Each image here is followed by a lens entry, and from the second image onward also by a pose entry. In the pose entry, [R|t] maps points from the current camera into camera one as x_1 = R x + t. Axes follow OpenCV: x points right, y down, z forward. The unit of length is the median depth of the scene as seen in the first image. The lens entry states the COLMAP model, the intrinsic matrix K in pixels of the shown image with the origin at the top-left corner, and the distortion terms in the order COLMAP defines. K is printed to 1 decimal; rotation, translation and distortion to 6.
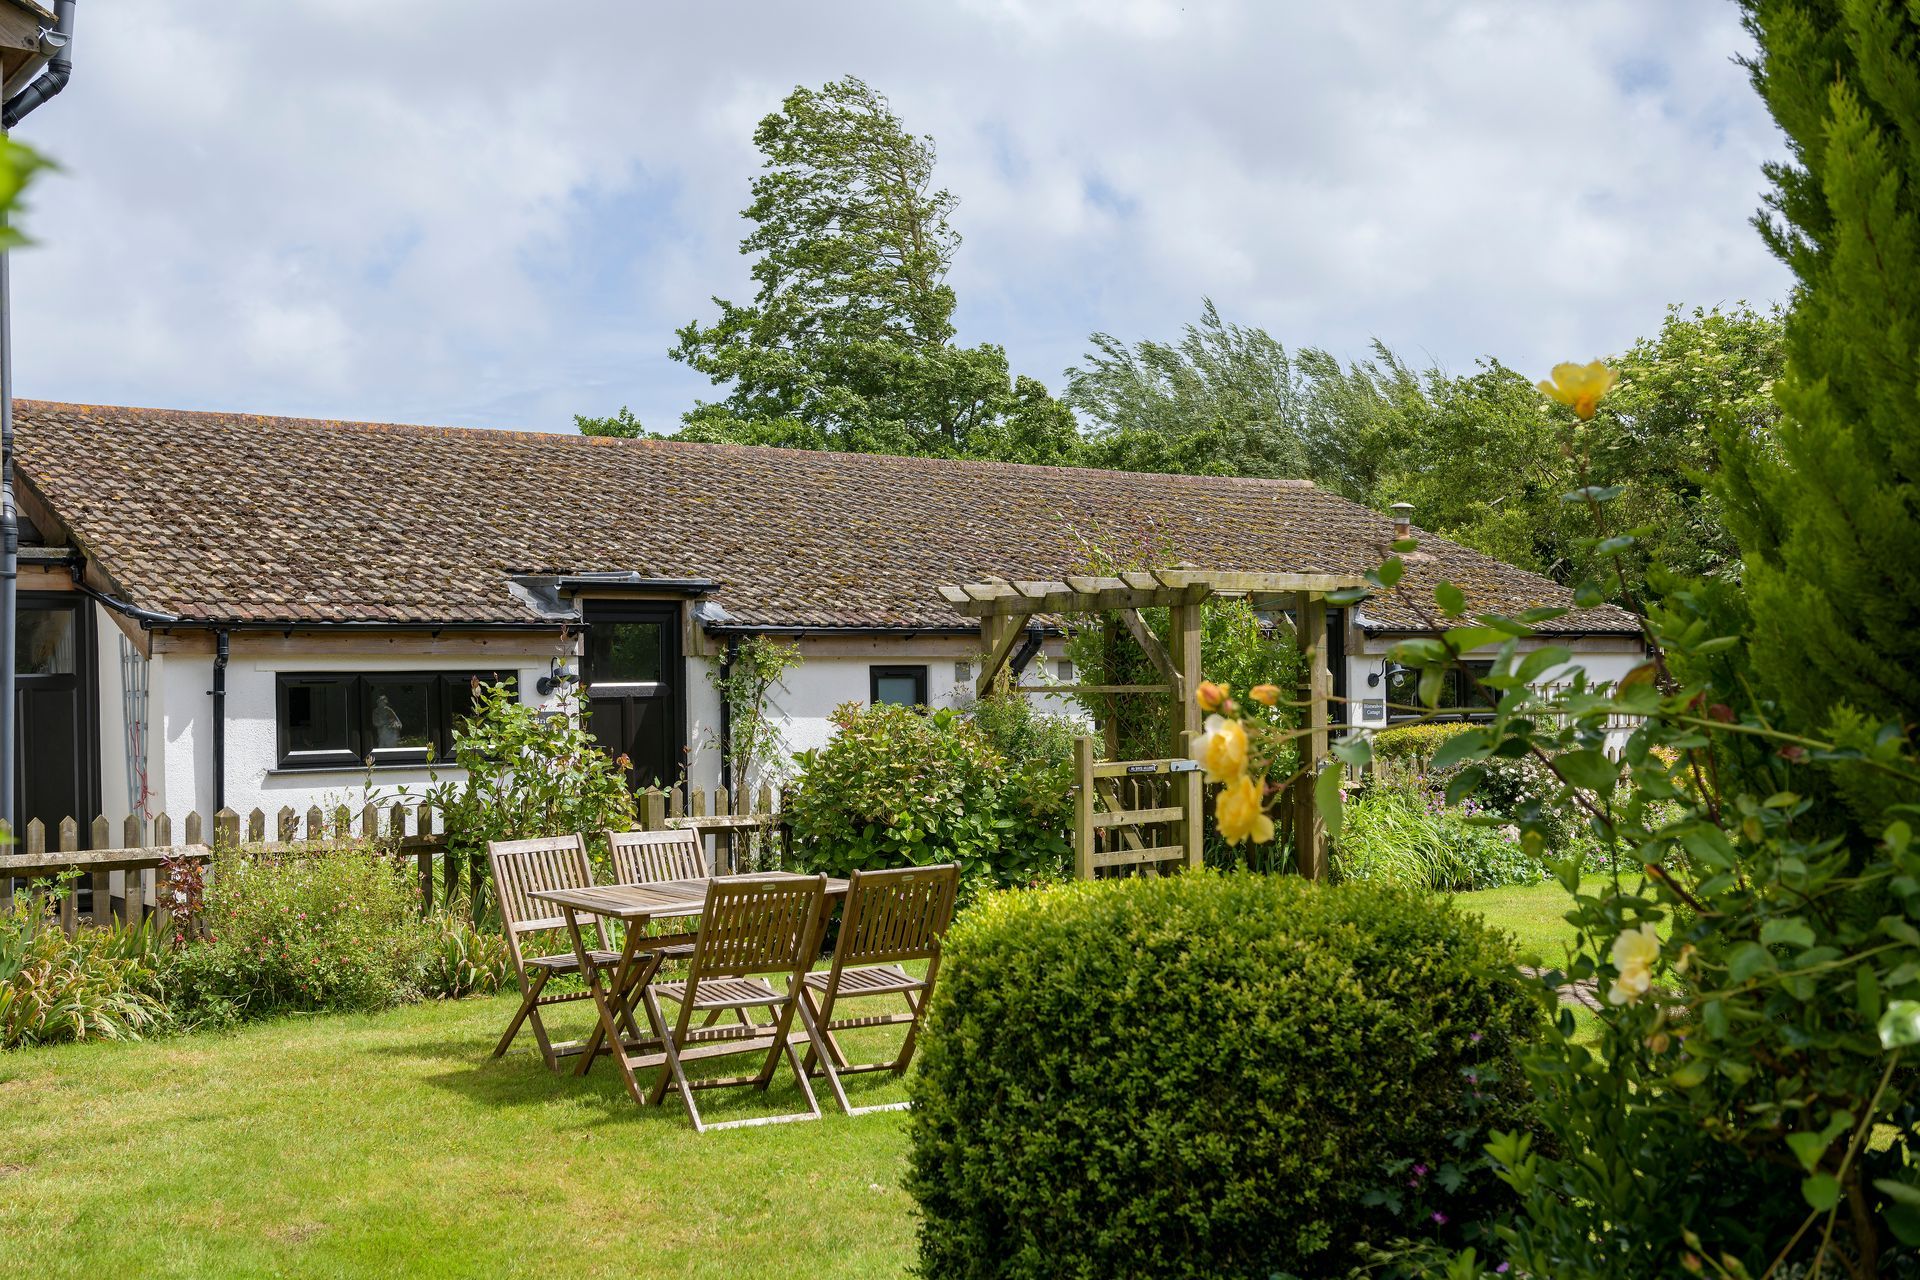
lens RADIAL K [[2098.5, 0, 960.0], [0, 2098.5, 640.0], [0, 0, 1]] dist [-0.024734, -0.011382]
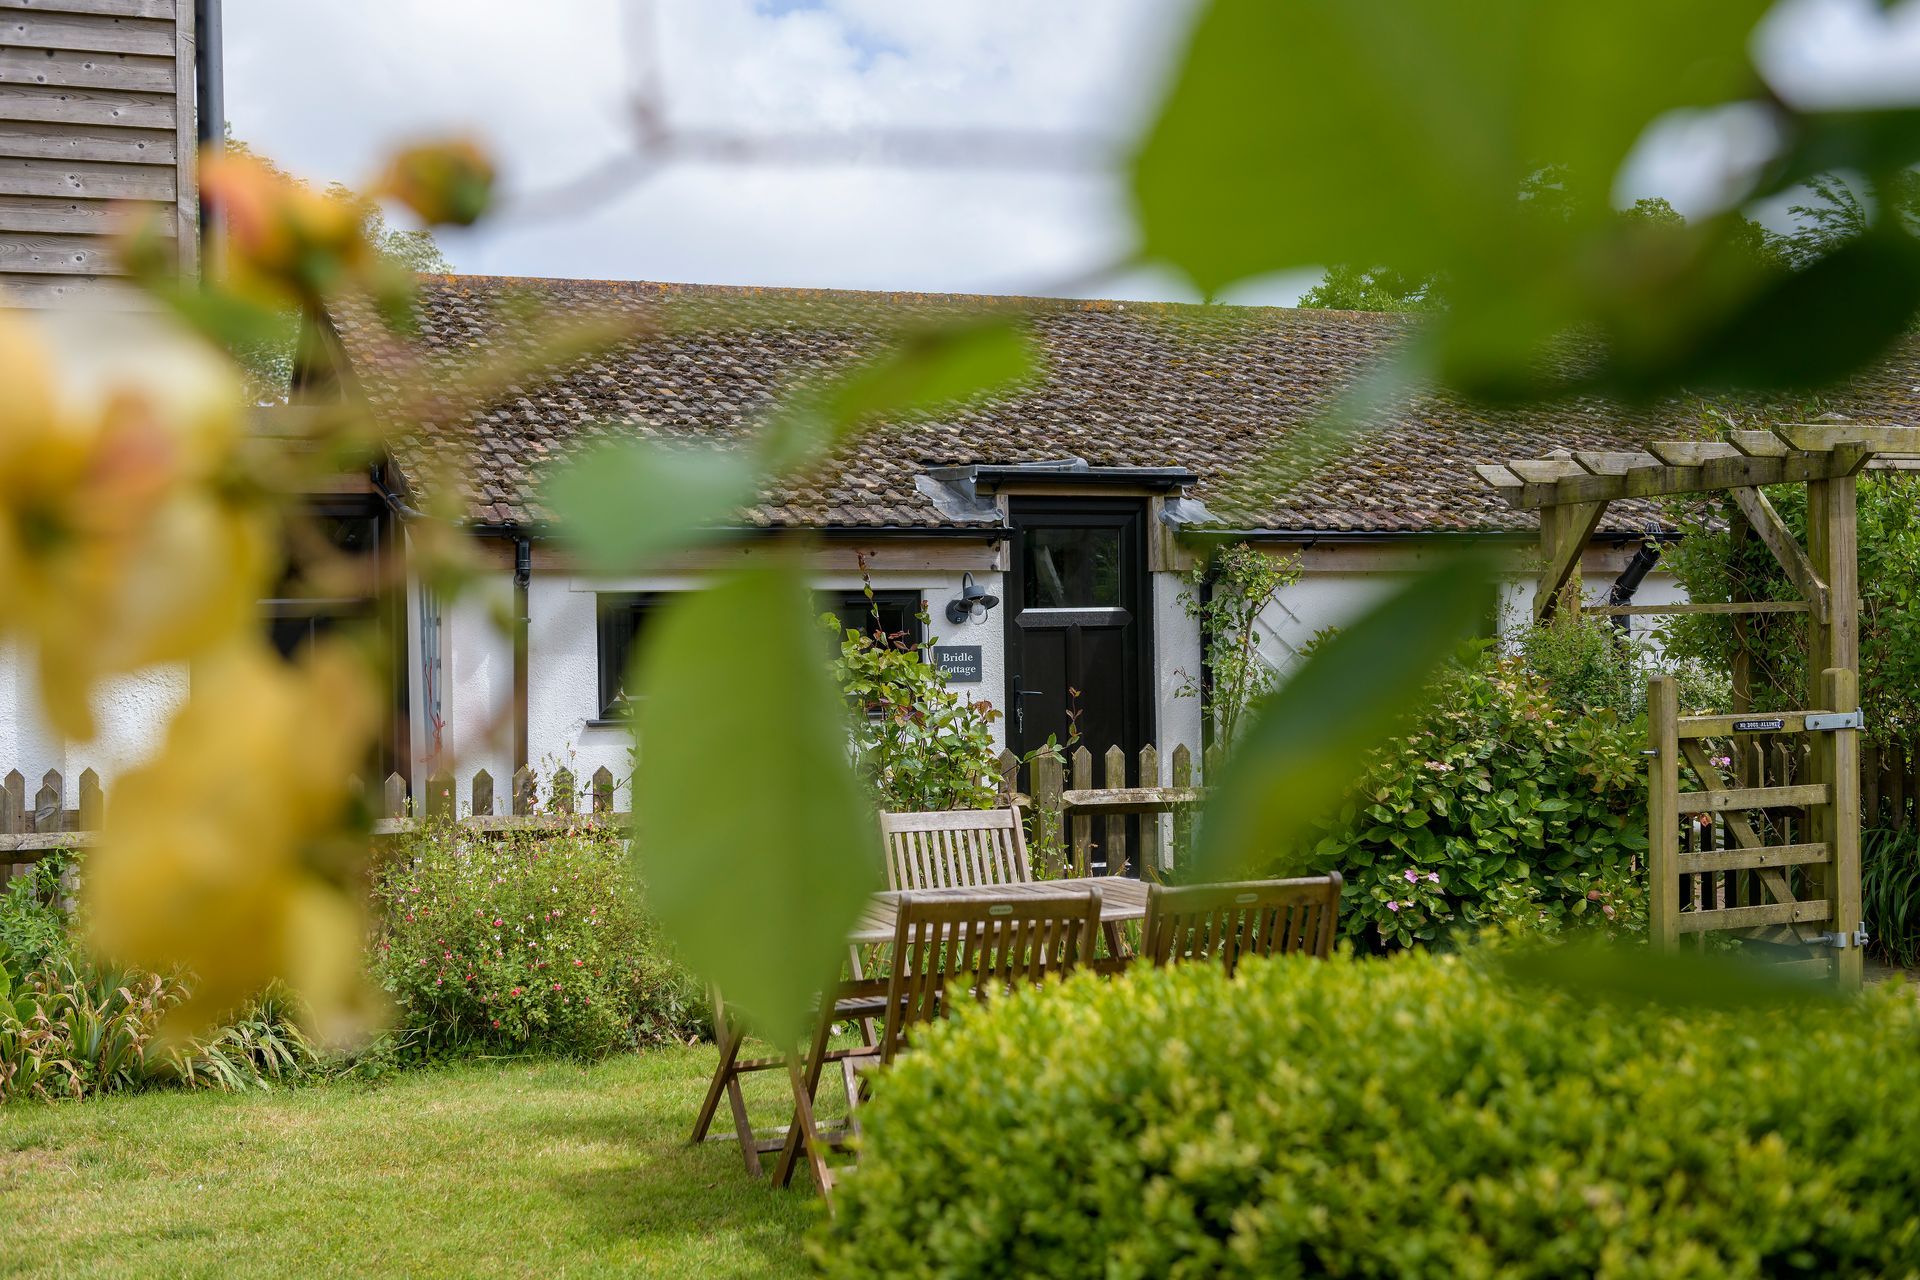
lens RADIAL K [[2409.2, 0, 1021.7], [0, 2409.2, 615.6], [0, 0, 1]] dist [-0.000198, 0.046375]
pose [[0.965149, -0.004782, -0.261658, 0.053862], [0.008523, 0.999877, 0.013166, 0.013008], [0.261563, -0.014938, 0.965071, 0.181868]]
